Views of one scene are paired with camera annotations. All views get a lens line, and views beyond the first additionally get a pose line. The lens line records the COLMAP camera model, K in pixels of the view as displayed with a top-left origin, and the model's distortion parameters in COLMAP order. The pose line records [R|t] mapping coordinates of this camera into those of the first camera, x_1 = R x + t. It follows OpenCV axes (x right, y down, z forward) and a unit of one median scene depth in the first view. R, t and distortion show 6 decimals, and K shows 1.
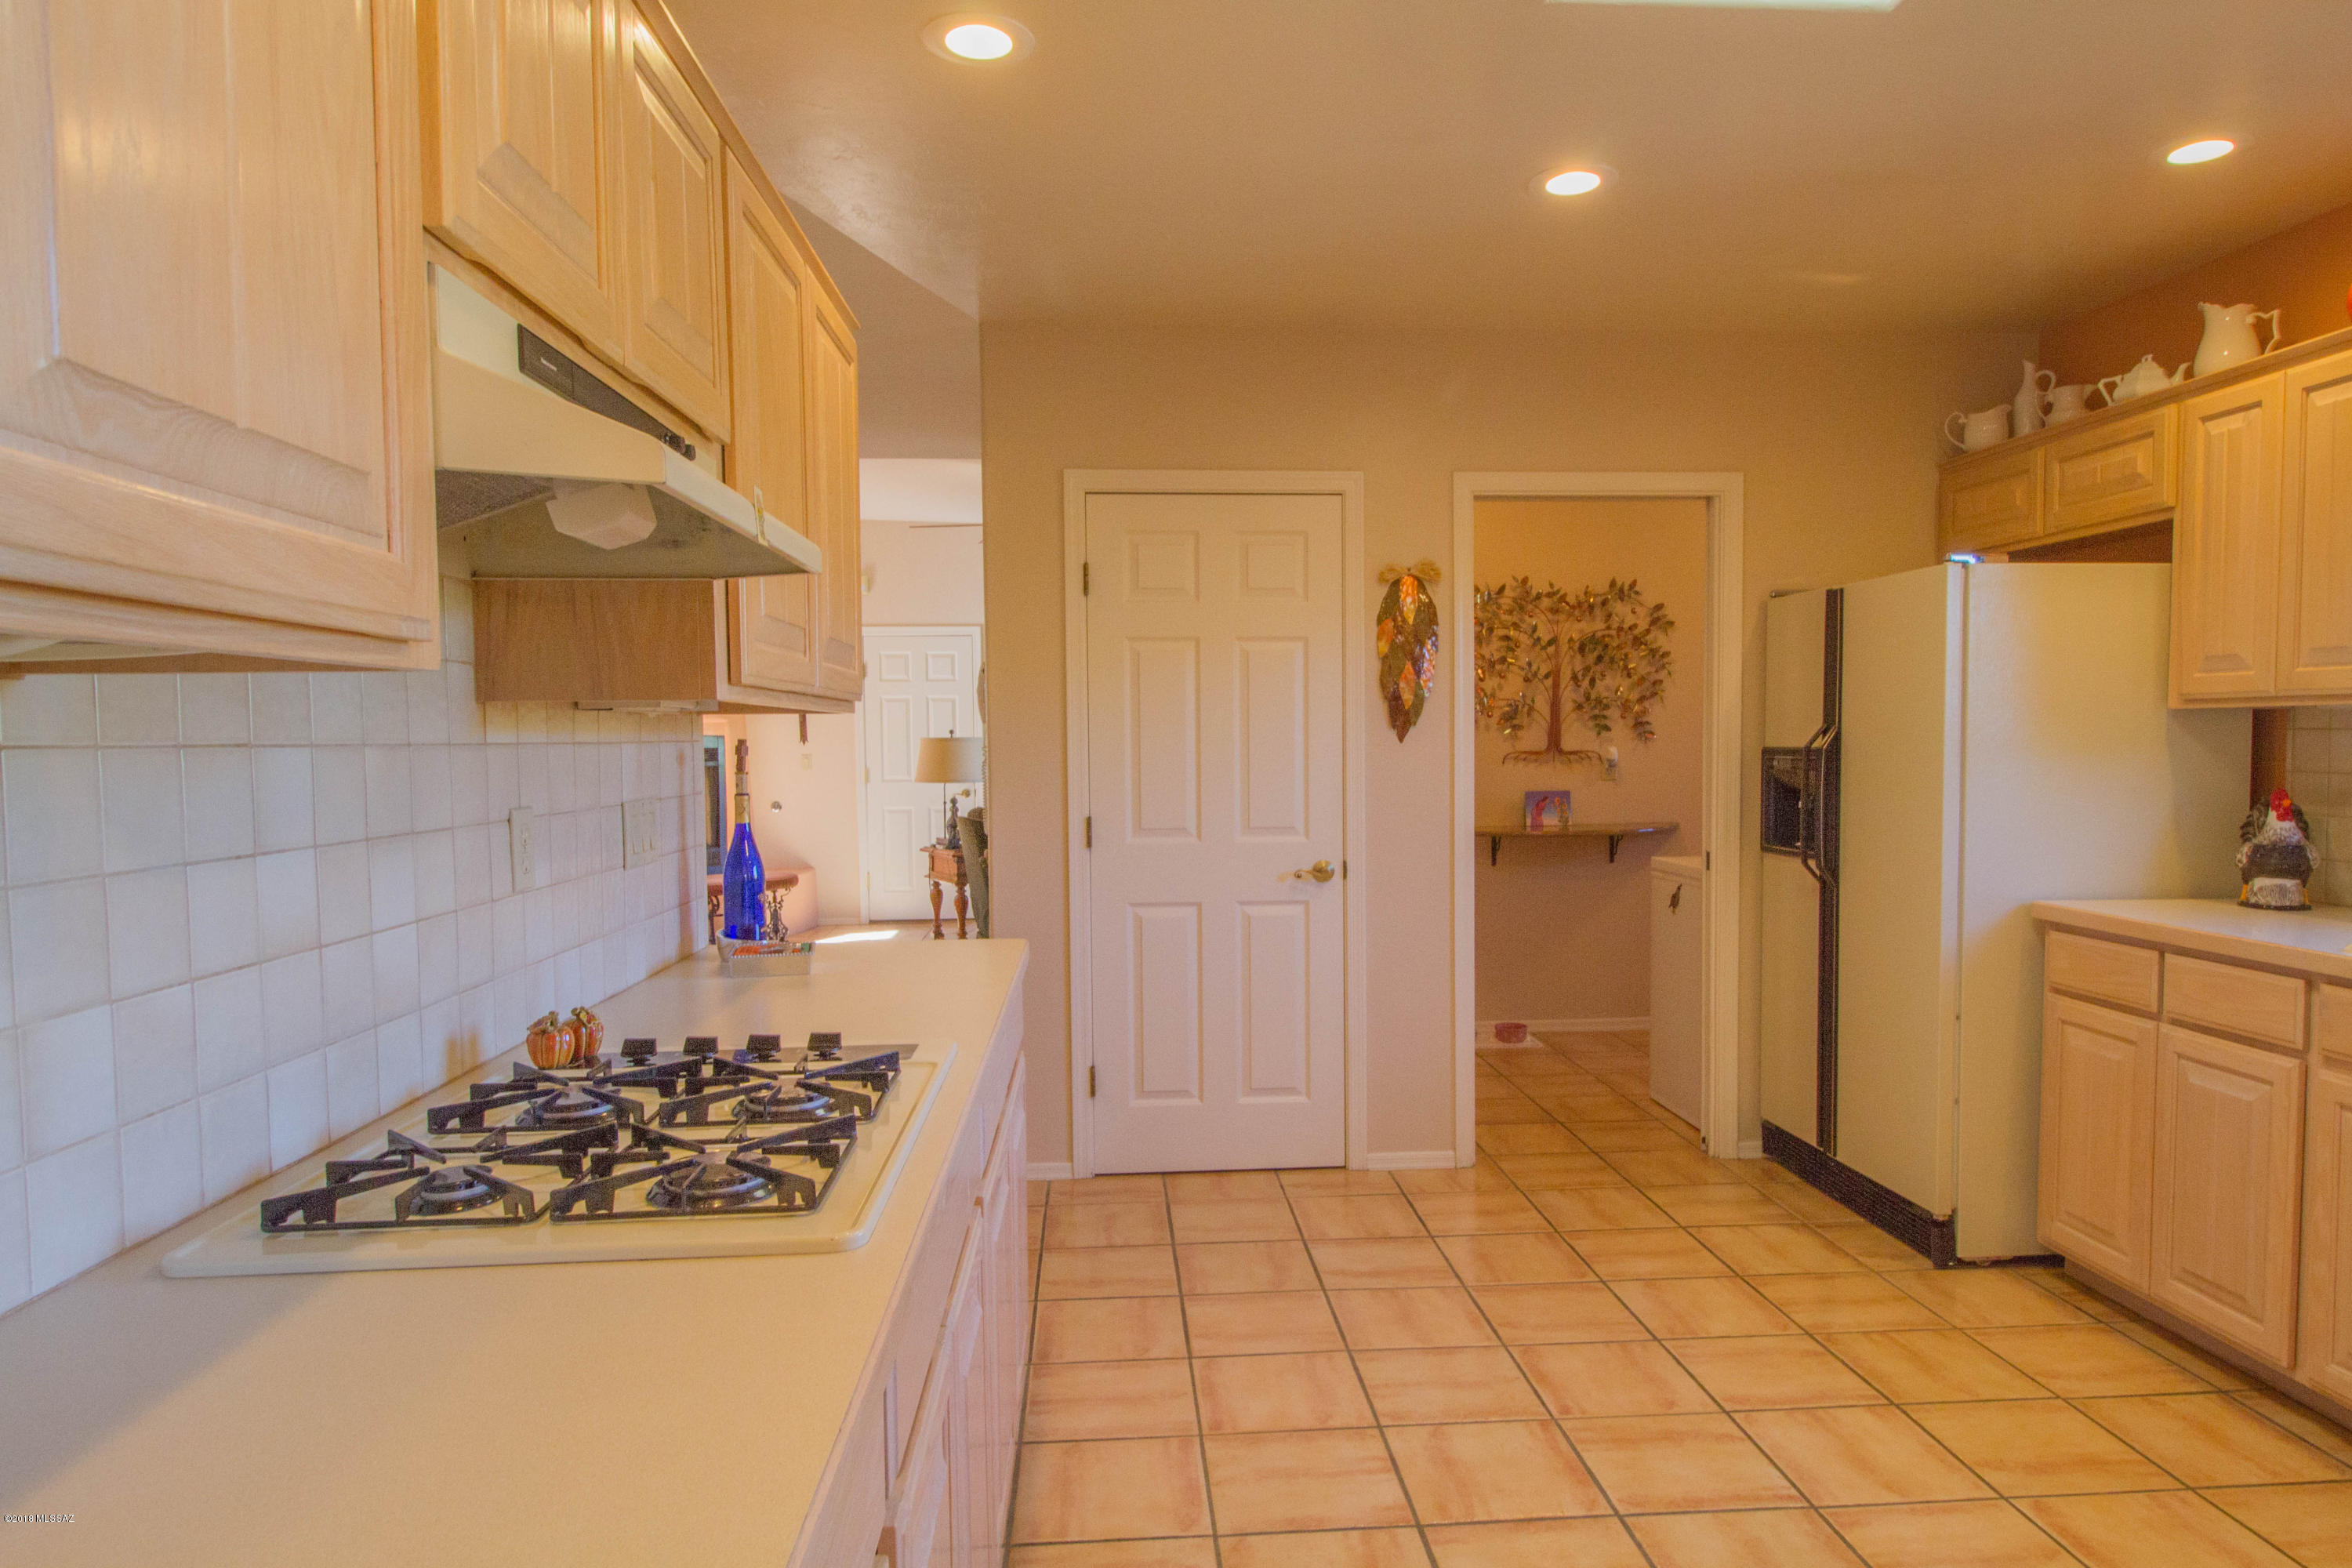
lens RADIAL K [[1409.1, 0, 1228.1], [0, 1409.1, 821.4], [0, 0, 1]] dist [0.011309, -0.014505]
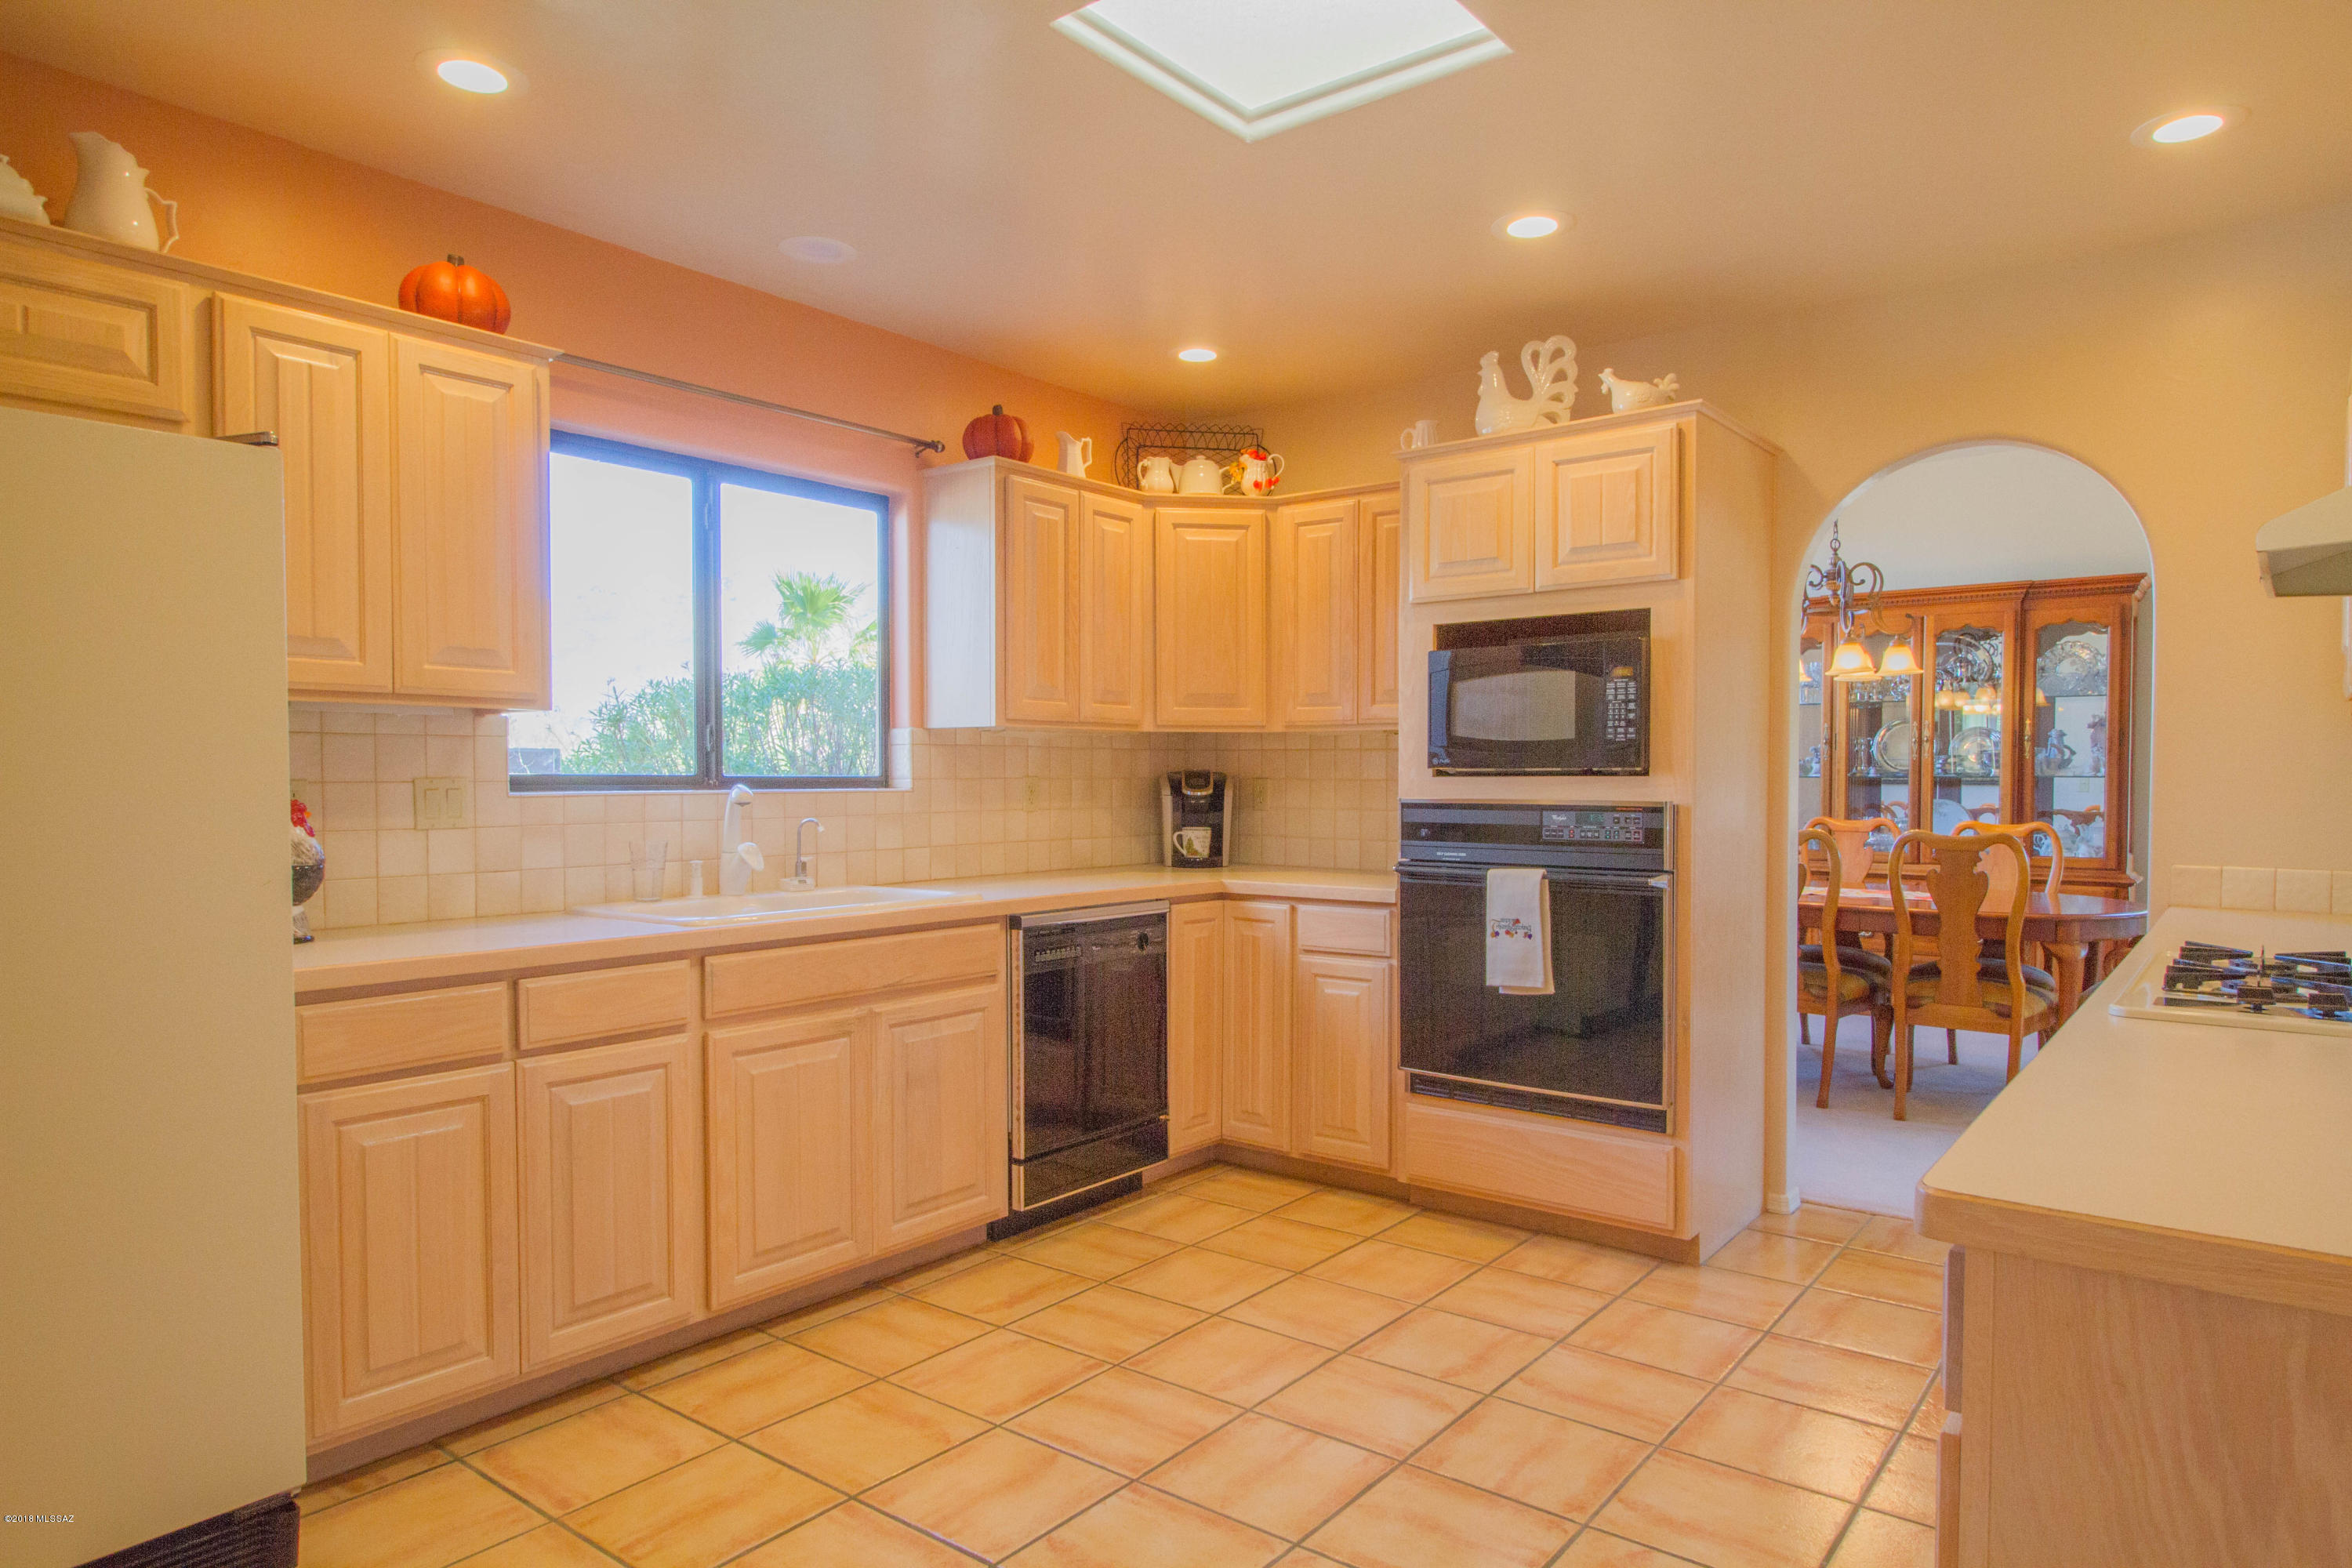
lens RADIAL K [[1409.1, 0, 1196.1], [0, 1409.1, 797.8], [0, 0, 1]] dist [0.011309, -0.014505]
pose [[-0.739312, -0.004468, 0.673348, -0.258360], [0.043522, 0.997570, 0.054404, -0.052718], [-0.671955, 0.069527, -0.737321, 1.428195]]
